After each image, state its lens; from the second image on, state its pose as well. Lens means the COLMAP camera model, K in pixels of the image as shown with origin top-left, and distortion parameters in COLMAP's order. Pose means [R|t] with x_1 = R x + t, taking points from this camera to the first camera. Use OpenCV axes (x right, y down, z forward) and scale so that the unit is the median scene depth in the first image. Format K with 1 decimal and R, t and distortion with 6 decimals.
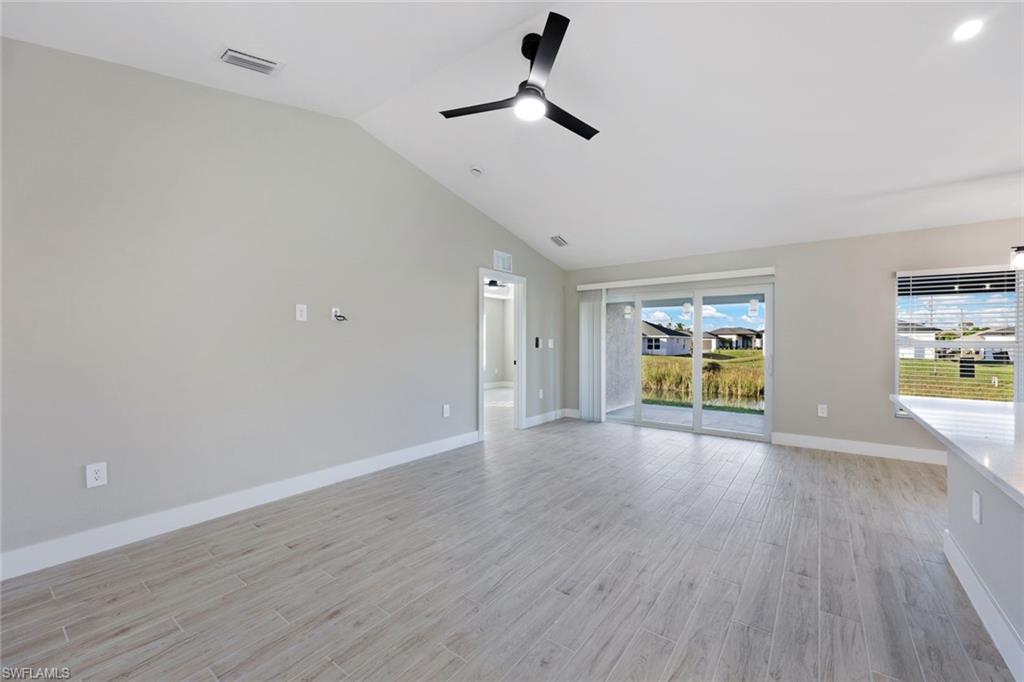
lens RADIAL K [[412.0, 0, 511.3], [0, 412.0, 340.8], [0, 0, 1]] dist [-0.002577, -0.000188]
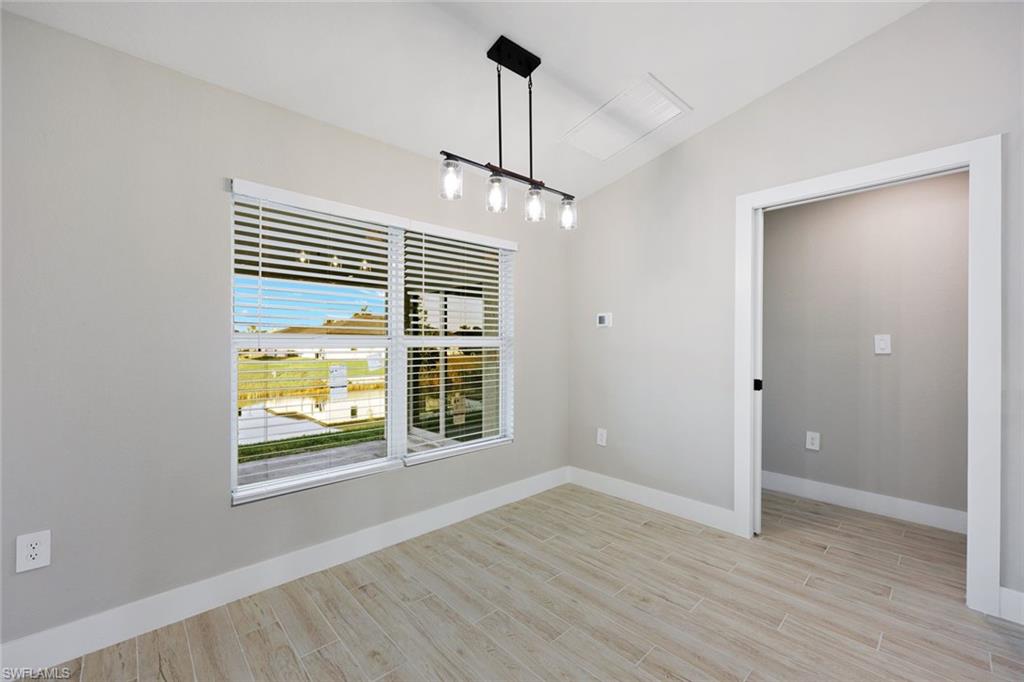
lens RADIAL K [[412.0, 0, 511.3], [0, 412.0, 340.8], [0, 0, 1]] dist [-0.002577, -0.000188]
pose [[0.170784, 0.000890, 0.985308, 0.429644], [-0.003302, 0.999994, -0.000331, 0.004961], [-0.985303, -0.003197, 0.170786, 0.491518]]
